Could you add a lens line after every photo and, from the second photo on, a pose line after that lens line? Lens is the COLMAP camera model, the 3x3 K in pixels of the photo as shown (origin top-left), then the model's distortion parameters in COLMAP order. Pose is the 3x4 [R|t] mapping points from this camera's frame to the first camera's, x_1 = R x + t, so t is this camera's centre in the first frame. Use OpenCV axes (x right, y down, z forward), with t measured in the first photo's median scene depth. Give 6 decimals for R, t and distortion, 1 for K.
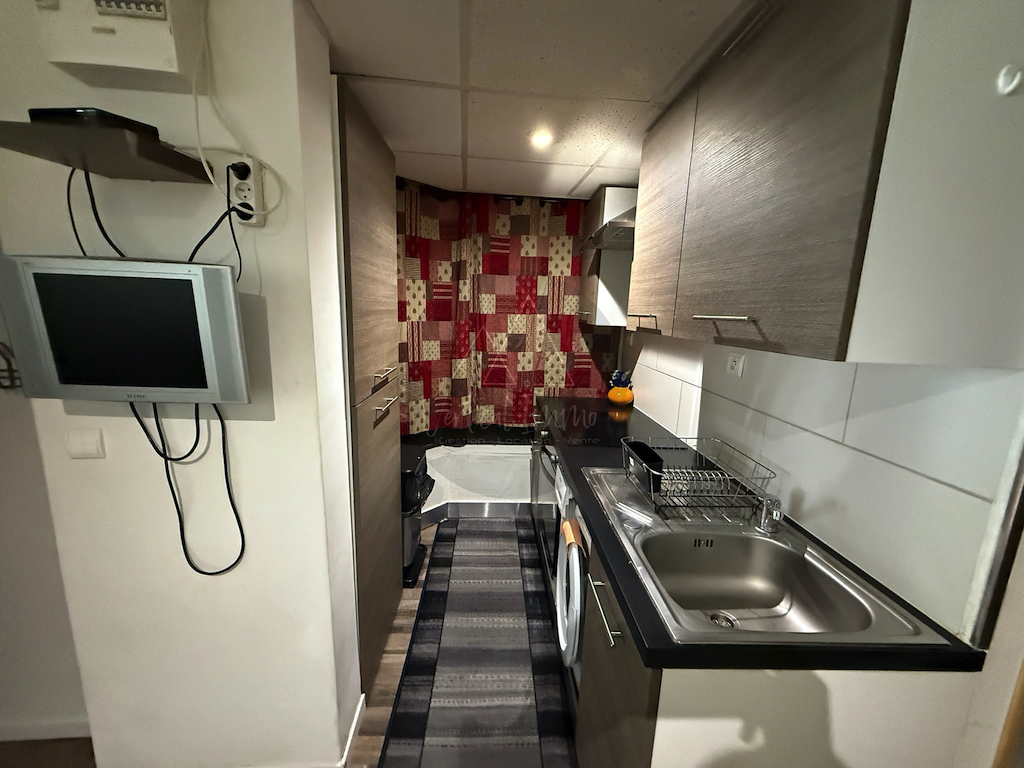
lens RADIAL K [[405.0, 0, 508.8], [0, 405.0, 383.3], [0, 0, 1]] dist [-0.000722, -0.000347]
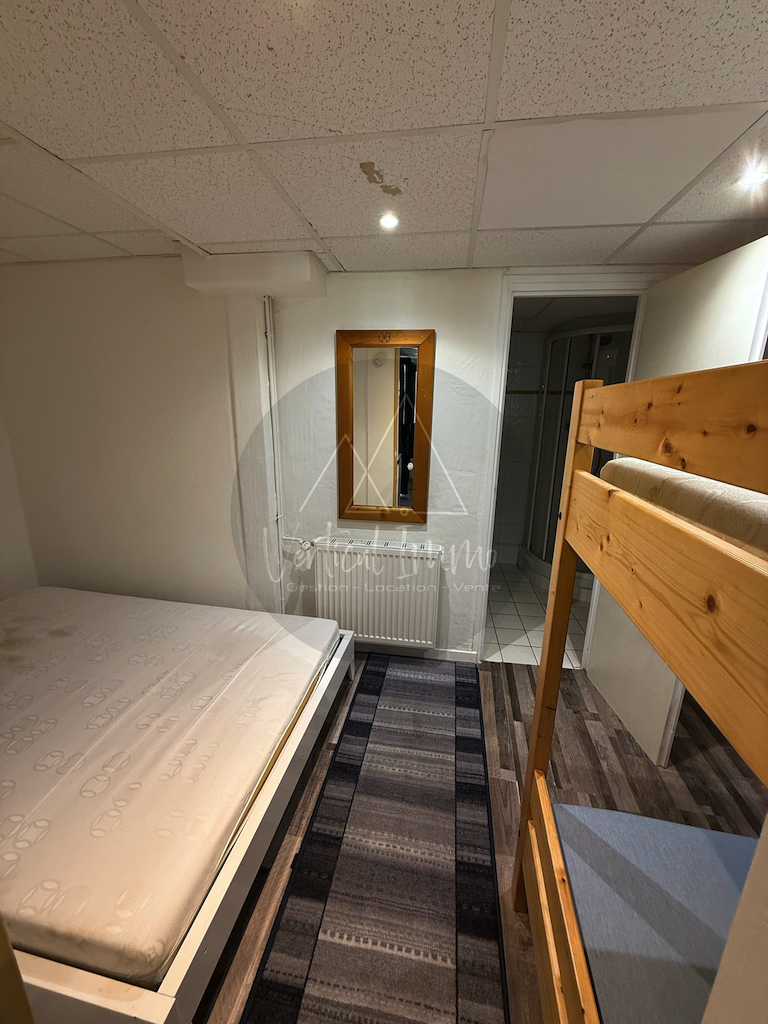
lens RADIAL K [[405.0, 0, 385.5], [0, 405.0, 507.4], [0, 0, 1]] dist [-0.000722, -0.000347]
pose [[-0.971641, -0.157445, 0.176423, -0.067279], [-0.070272, 0.904653, 0.420316, -0.269580], [-0.225779, 0.395998, -0.890061, 1.418498]]
